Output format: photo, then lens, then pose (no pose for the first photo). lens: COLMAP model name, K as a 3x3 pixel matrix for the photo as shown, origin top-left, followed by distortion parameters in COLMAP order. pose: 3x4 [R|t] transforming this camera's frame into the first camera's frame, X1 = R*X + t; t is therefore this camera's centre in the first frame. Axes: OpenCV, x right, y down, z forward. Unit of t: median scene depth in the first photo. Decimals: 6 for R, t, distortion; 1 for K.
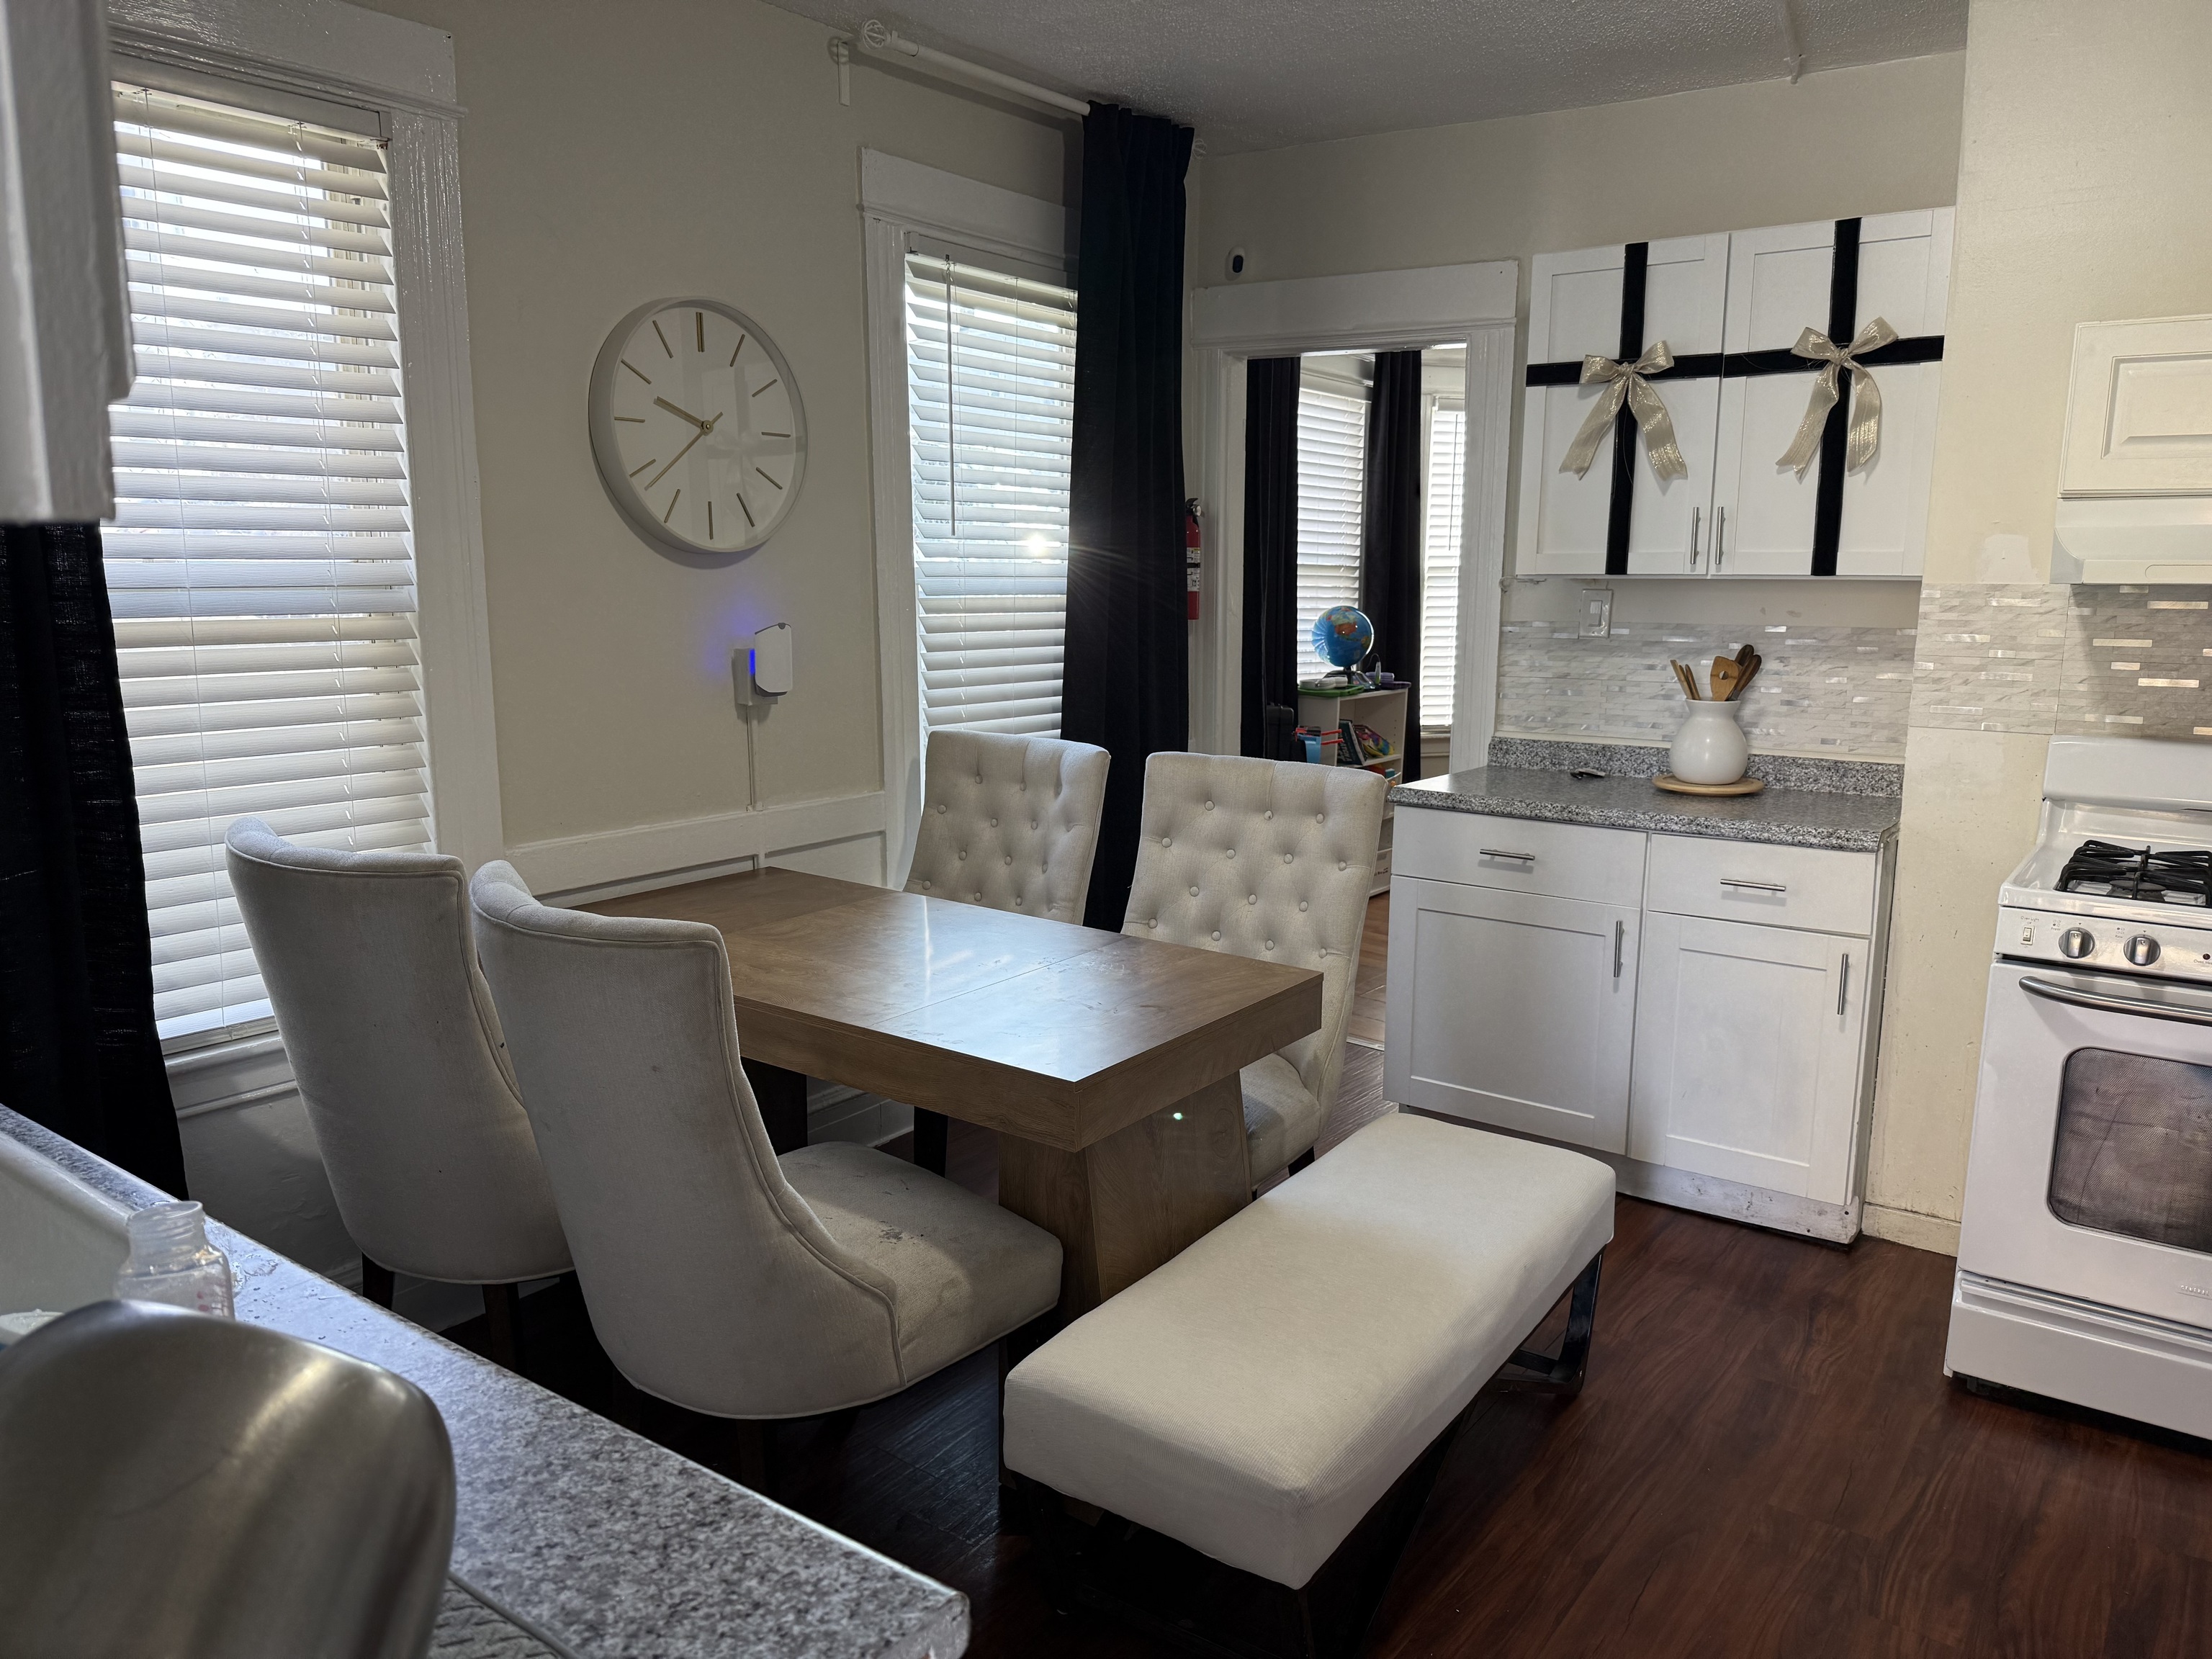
lens RADIAL K [[1528.3, 0, 1098.1], [0, 1528.3, 836.0], [0, 0, 1]] dist [0.028230, -0.053823]
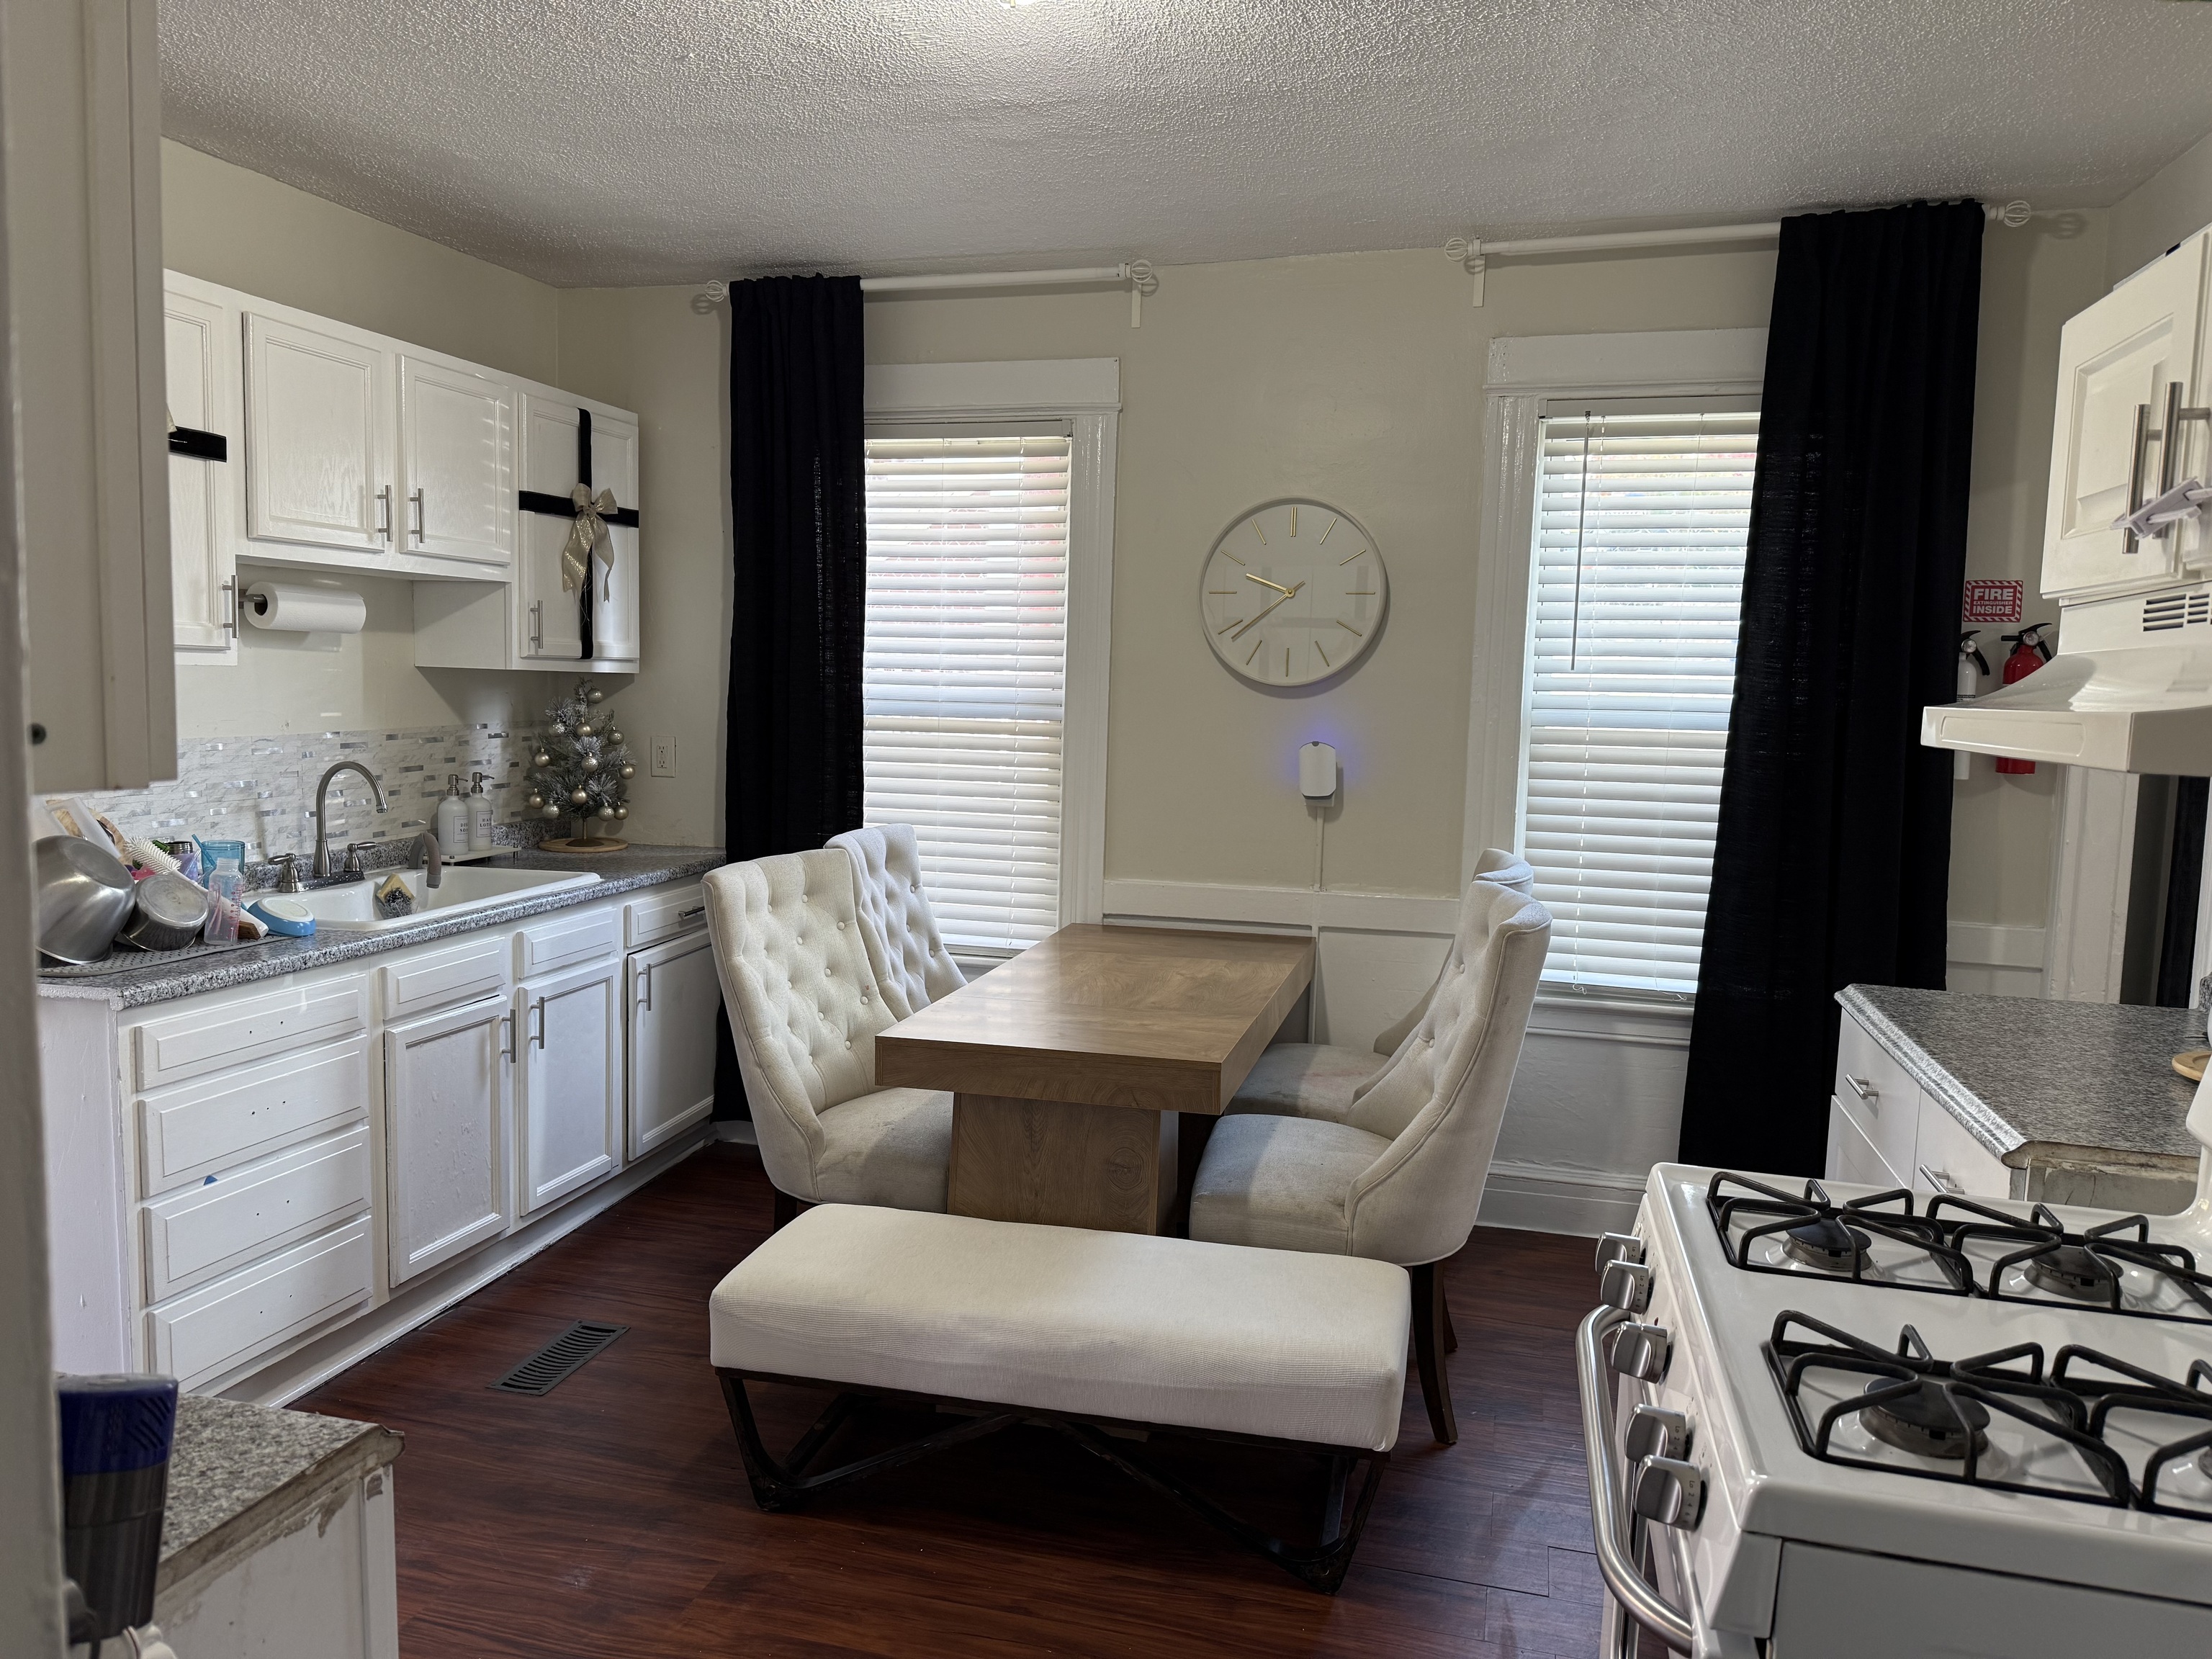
lens RADIAL K [[1528.3, 0, 1106.6], [0, 1528.3, 844.2], [0, 0, 1]] dist [0.028230, -0.053823]
pose [[0.382937, 0.099325, -0.918419, 1.022306], [-0.175768, 0.983874, 0.033117, -0.079169], [0.906898, 0.148747, 0.394221, 0.424642]]
